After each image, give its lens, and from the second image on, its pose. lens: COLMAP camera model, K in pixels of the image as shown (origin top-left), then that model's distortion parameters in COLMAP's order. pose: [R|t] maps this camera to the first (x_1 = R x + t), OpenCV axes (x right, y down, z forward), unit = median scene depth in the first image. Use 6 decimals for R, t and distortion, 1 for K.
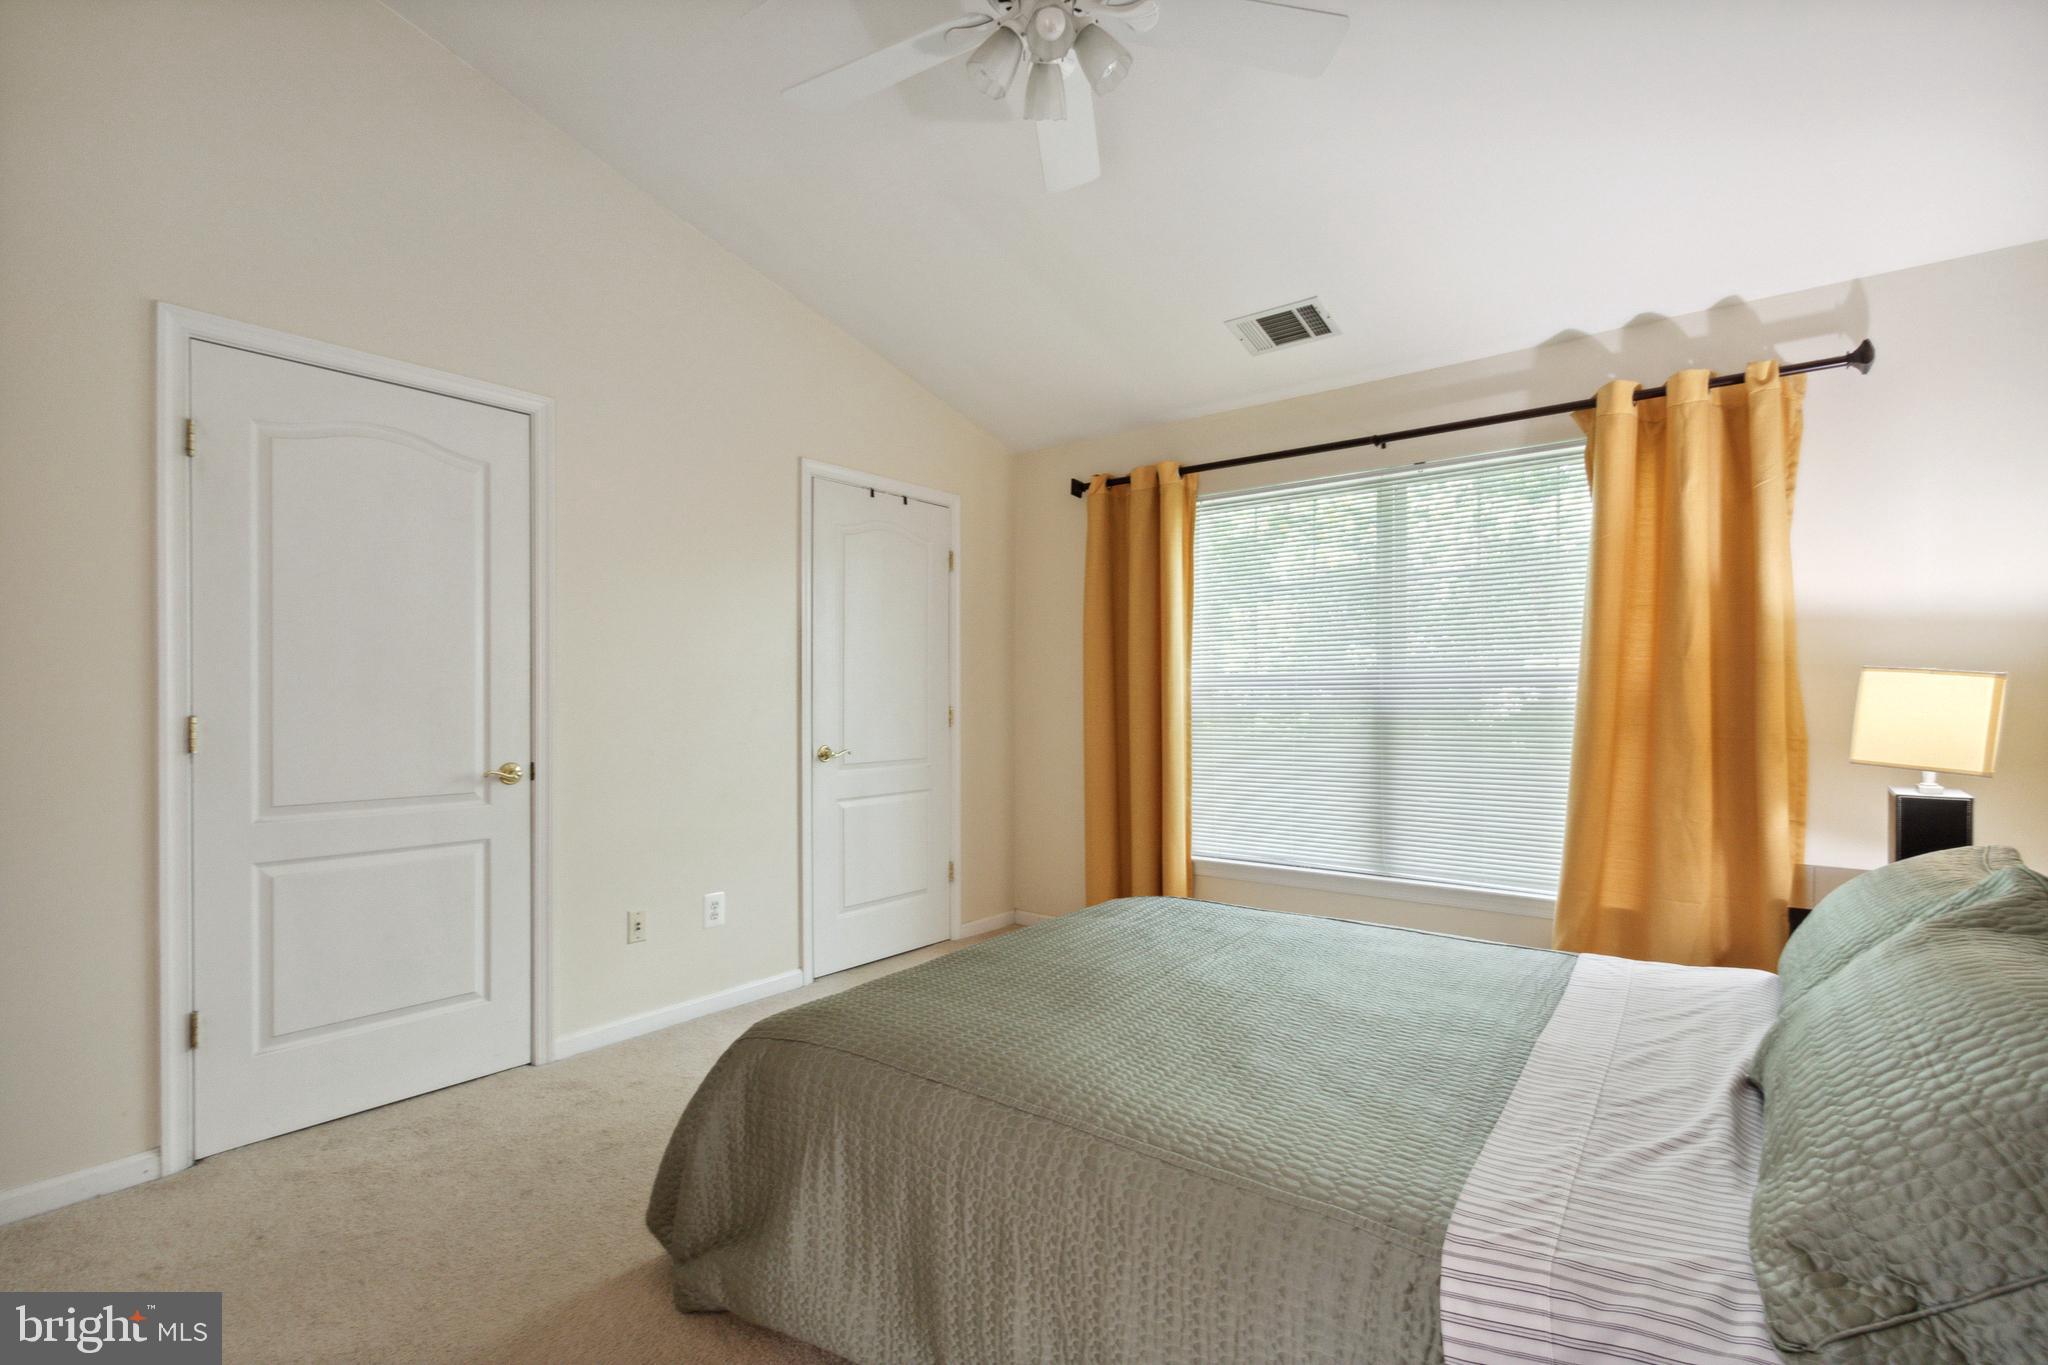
lens RADIAL K [[950.4, 0, 1015.2], [0, 950.4, 709.4], [0, 0, 1]] dist [-0.001212, -0.000284]
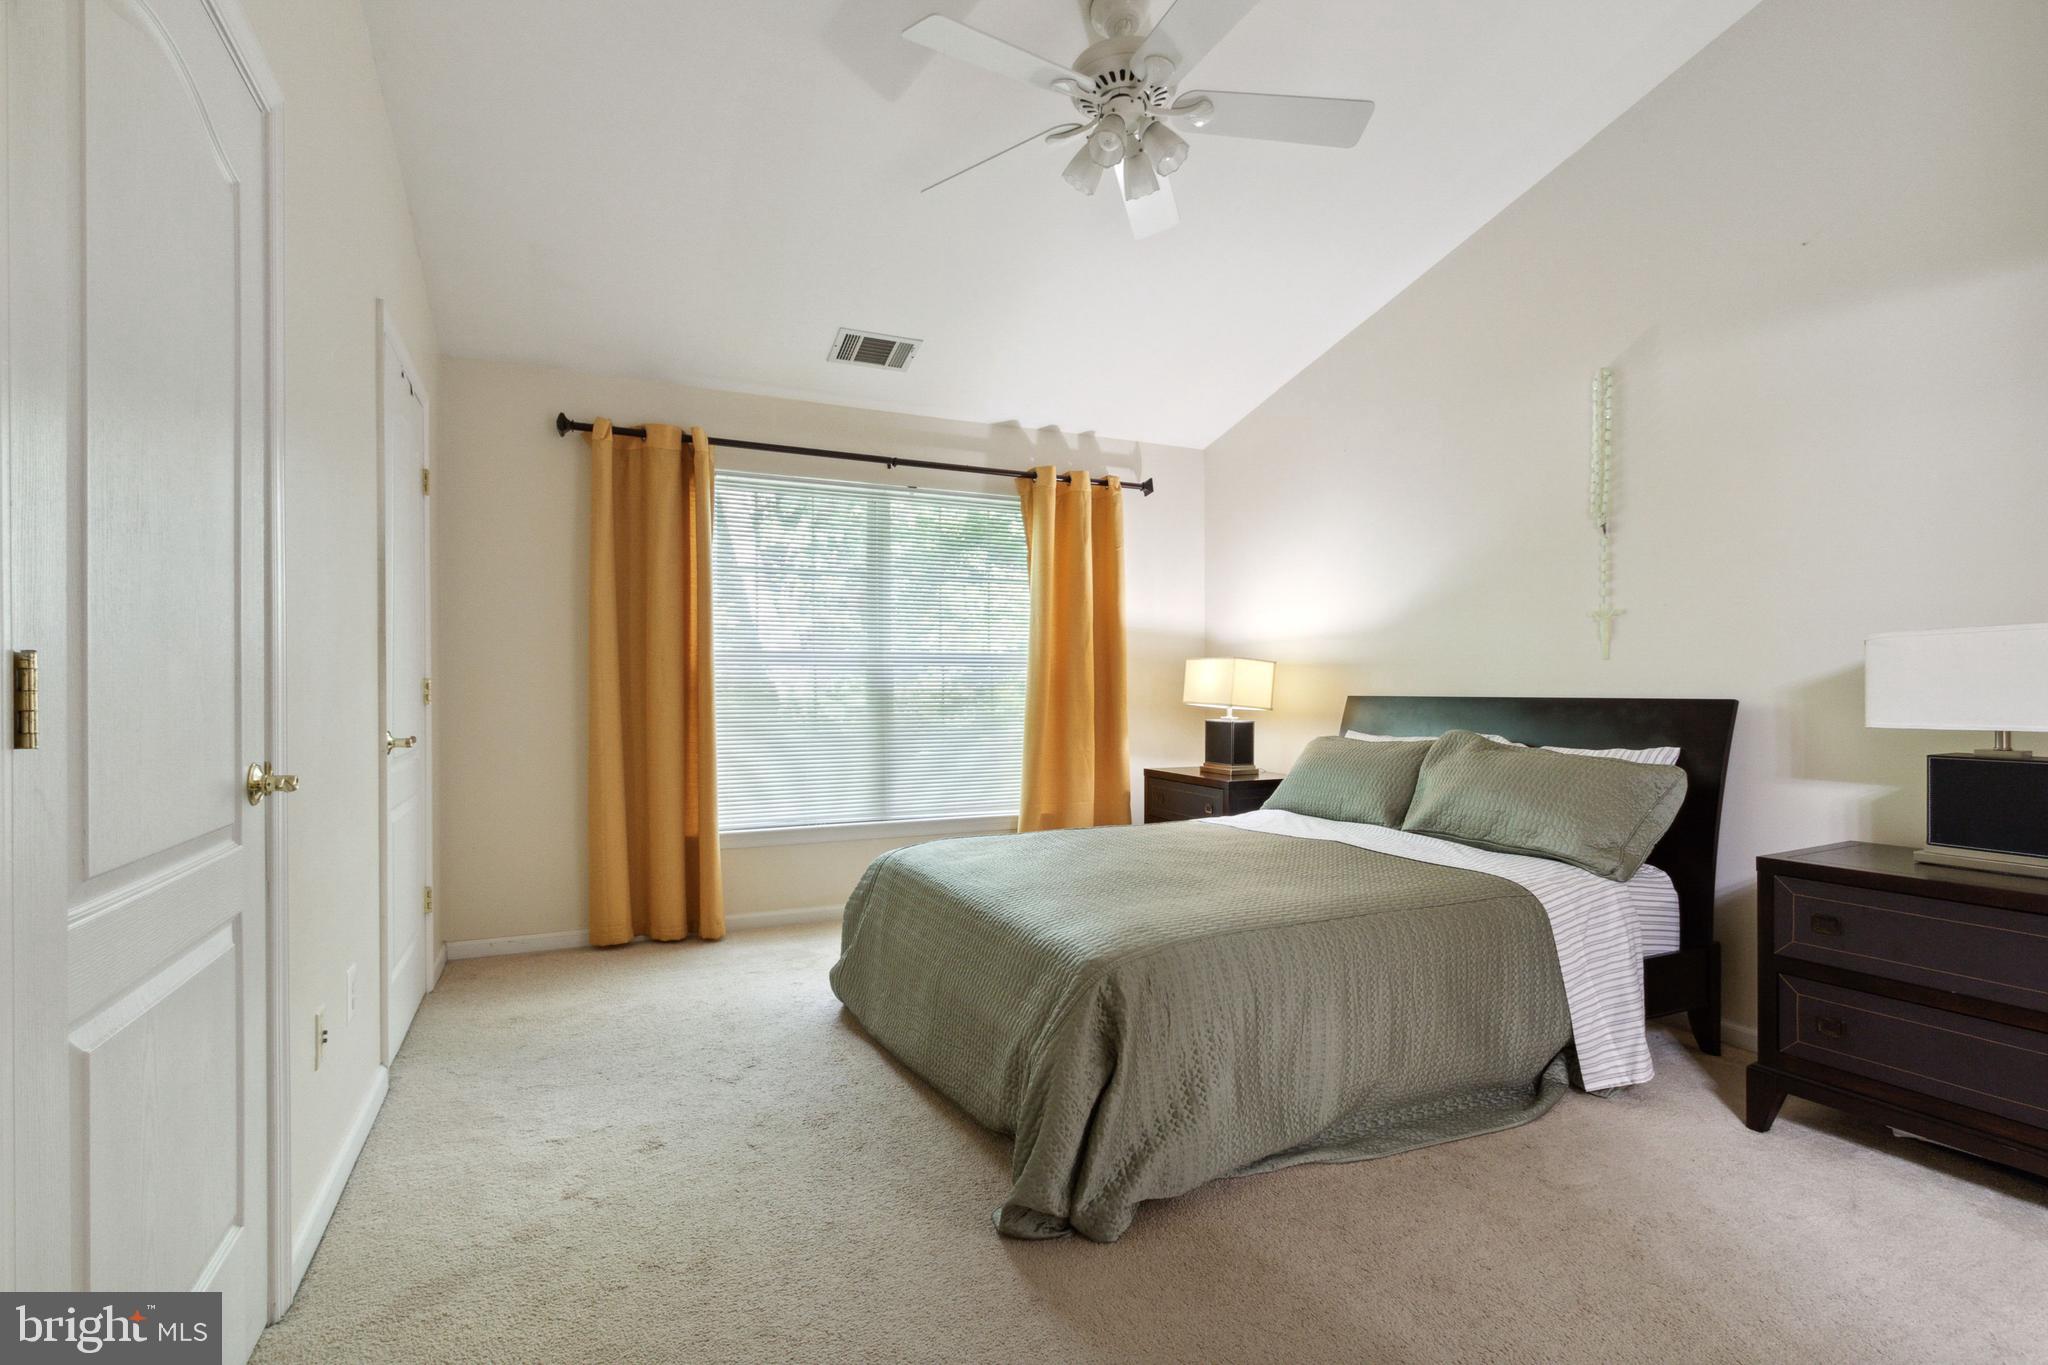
lens RADIAL K [[956.1, 0, 1024.0], [0, 956.1, 682.5], [0, 0, 1]] dist [0.002153, -0.001604]
pose [[0.441494, 0.007914, 0.897229, -0.710808], [0.012076, 0.999818, -0.014761, 0.021696], [-0.897183, 0.017352, 0.441318, 0.347972]]
